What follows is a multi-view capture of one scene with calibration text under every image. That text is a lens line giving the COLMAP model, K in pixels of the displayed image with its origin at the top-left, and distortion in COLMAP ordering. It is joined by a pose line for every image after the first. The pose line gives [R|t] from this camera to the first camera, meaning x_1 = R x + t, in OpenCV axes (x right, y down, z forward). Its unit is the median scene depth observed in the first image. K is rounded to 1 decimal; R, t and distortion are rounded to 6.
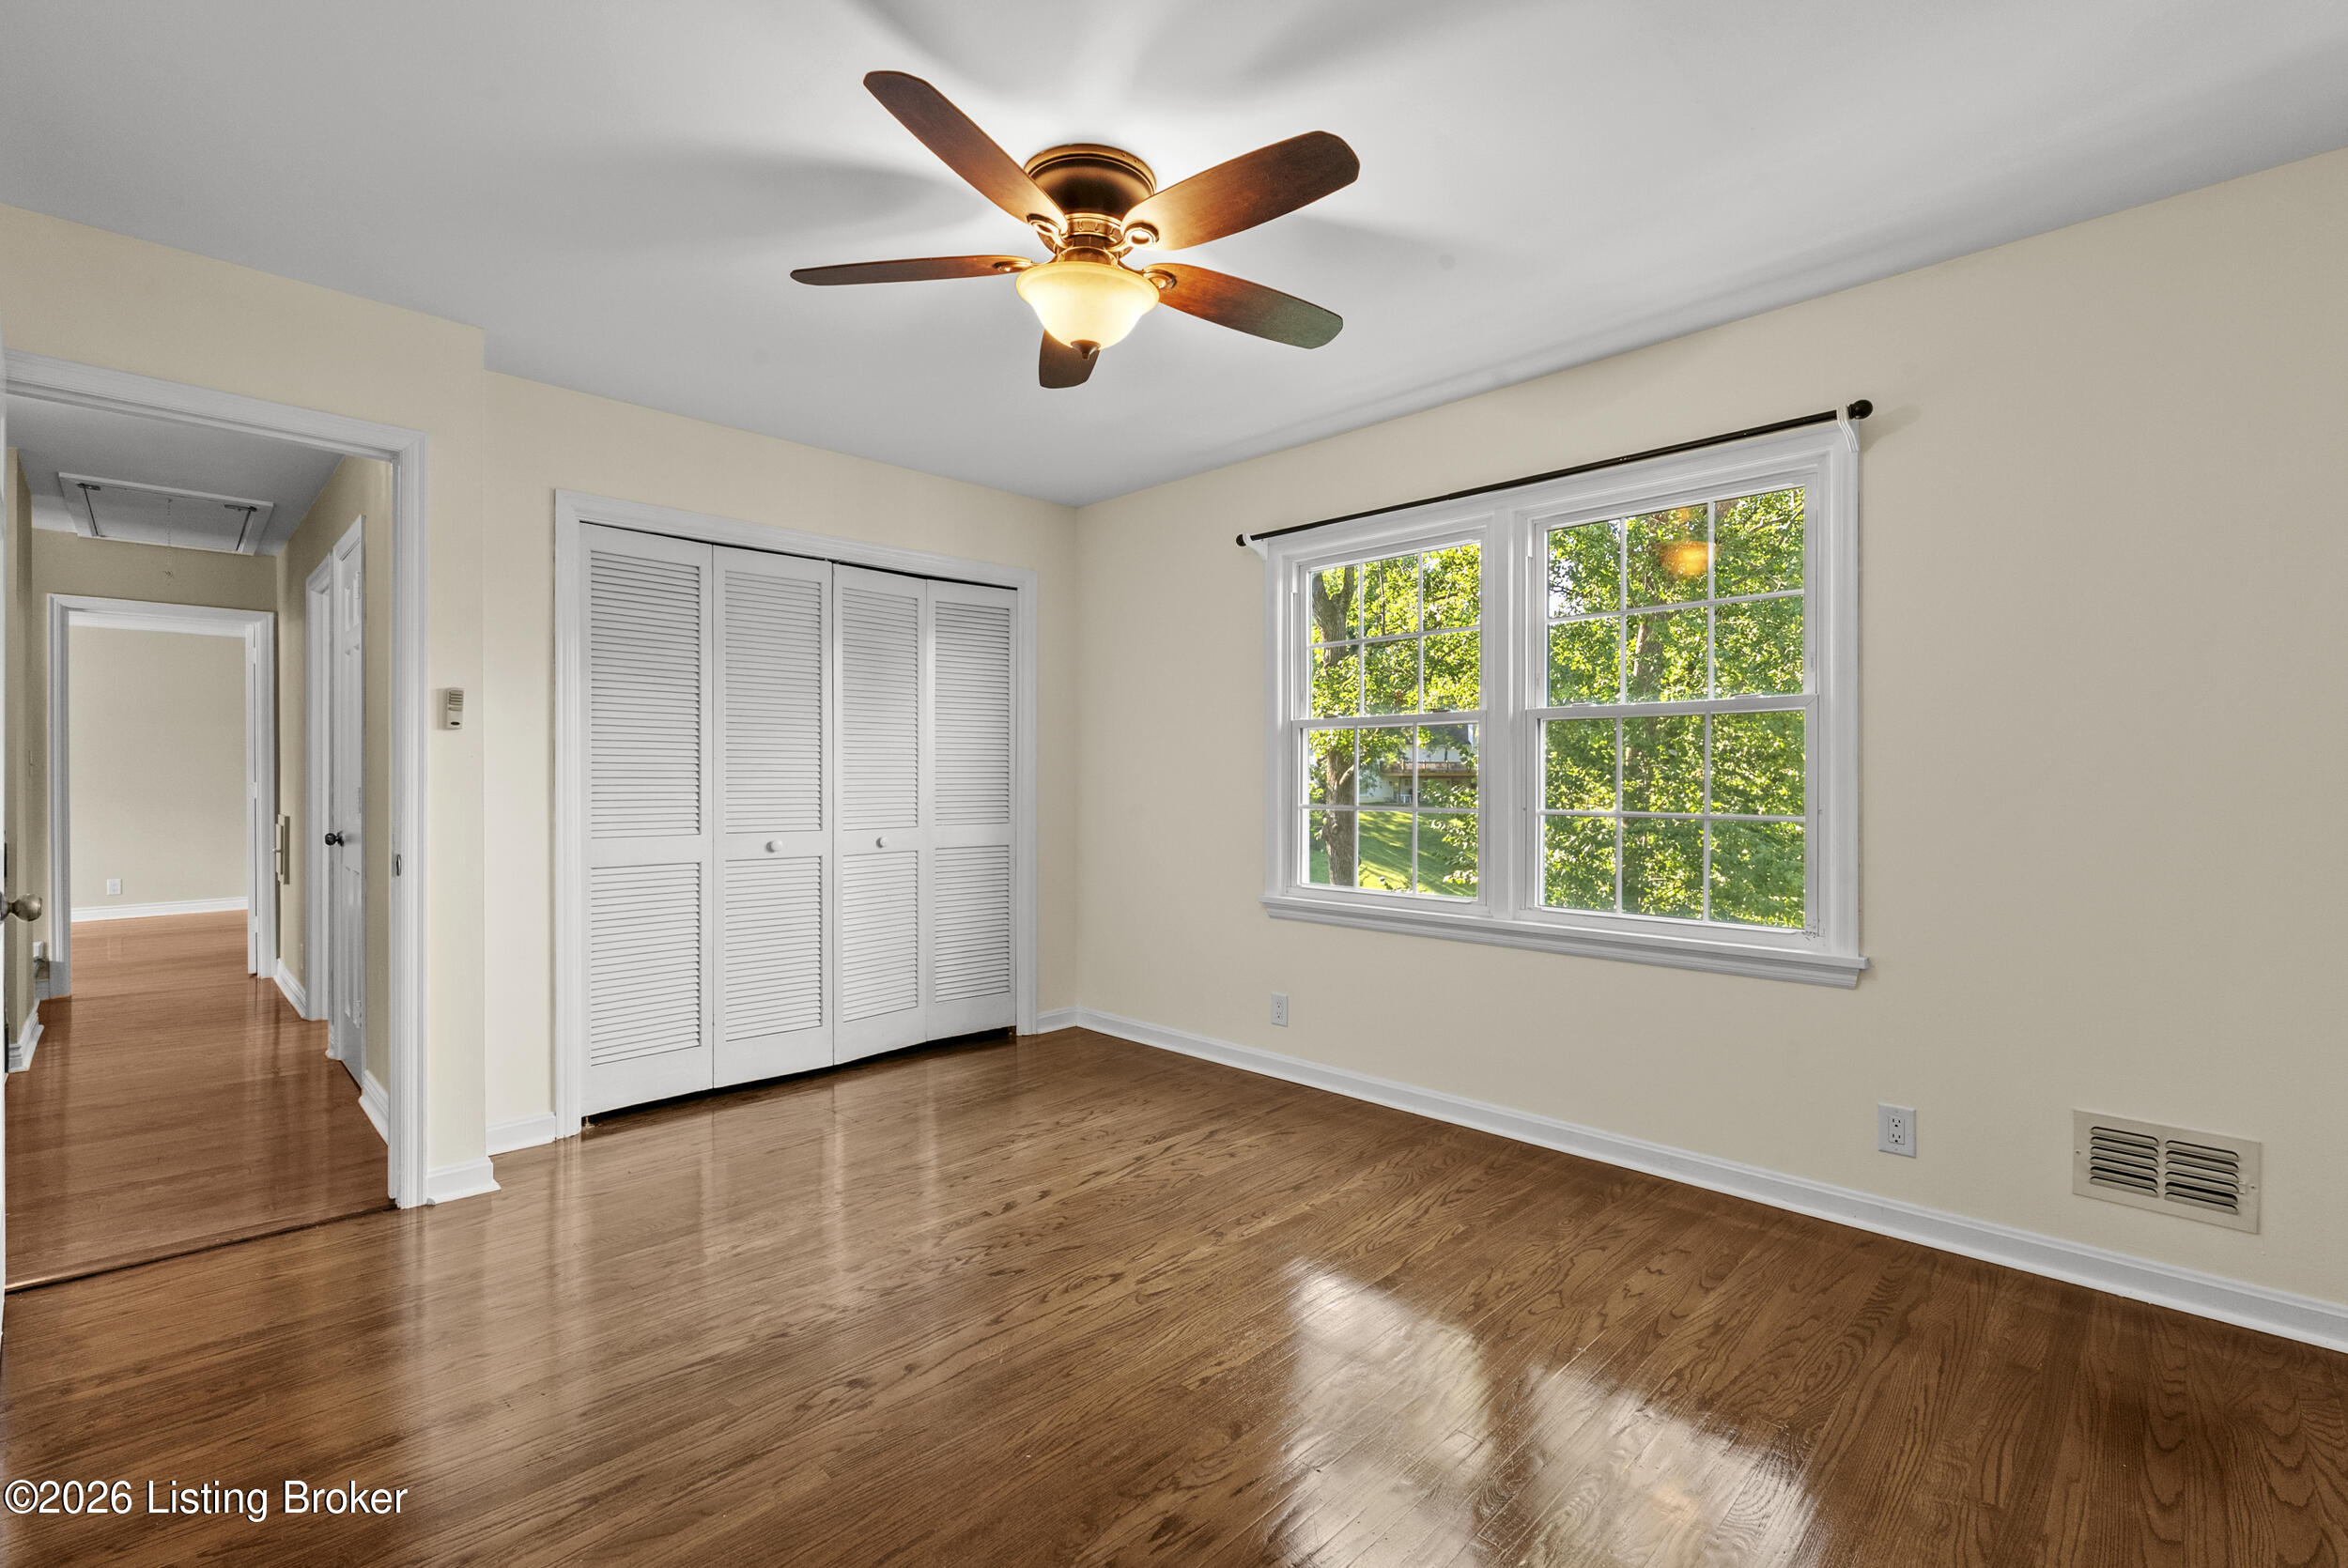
lens RADIAL K [[1036.4, 0, 1165.3], [0, 1036.4, 777.0], [0, 0, 1]] dist [-0.005617, 0.000962]
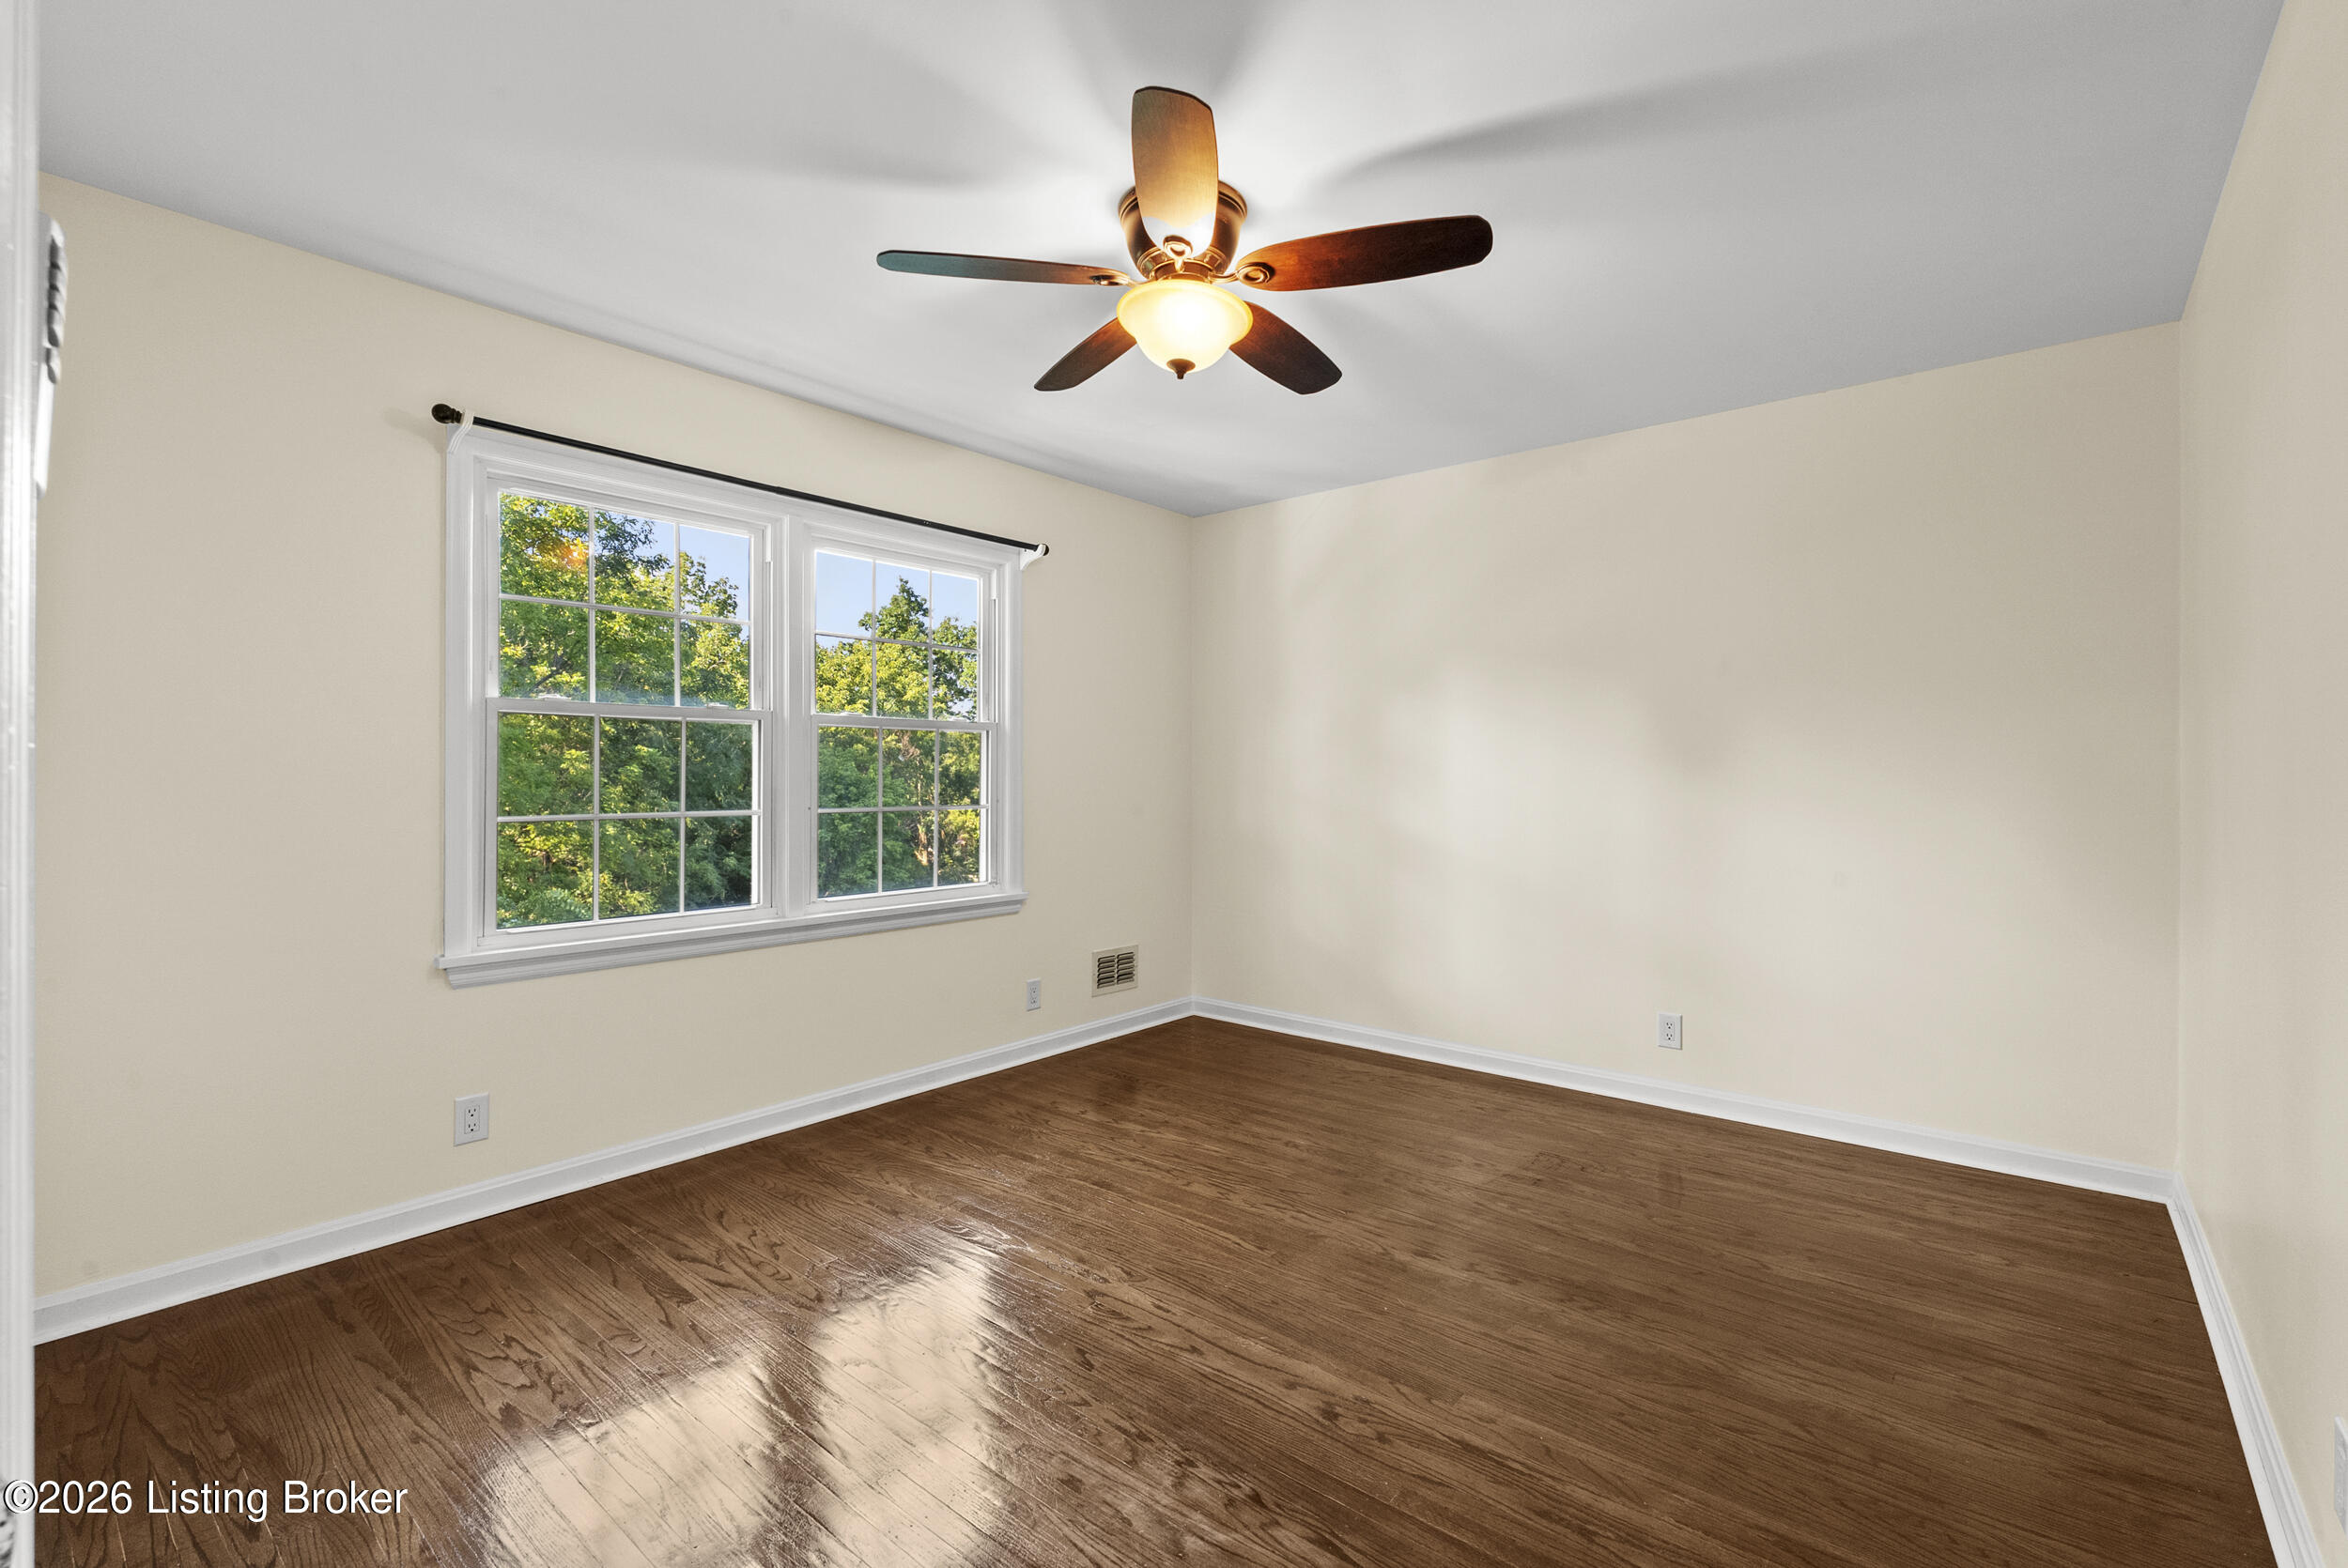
lens RADIAL K [[1036.4, 0, 1167.0], [0, 1036.4, 781.2], [0, 0, 1]] dist [-0.005617, 0.000962]
pose [[-0.085669, -0.005003, 0.996311, -0.868175], [0.000107, 0.999987, 0.005030, -0.002571], [-0.996324, 0.000538, -0.085667, 0.864995]]
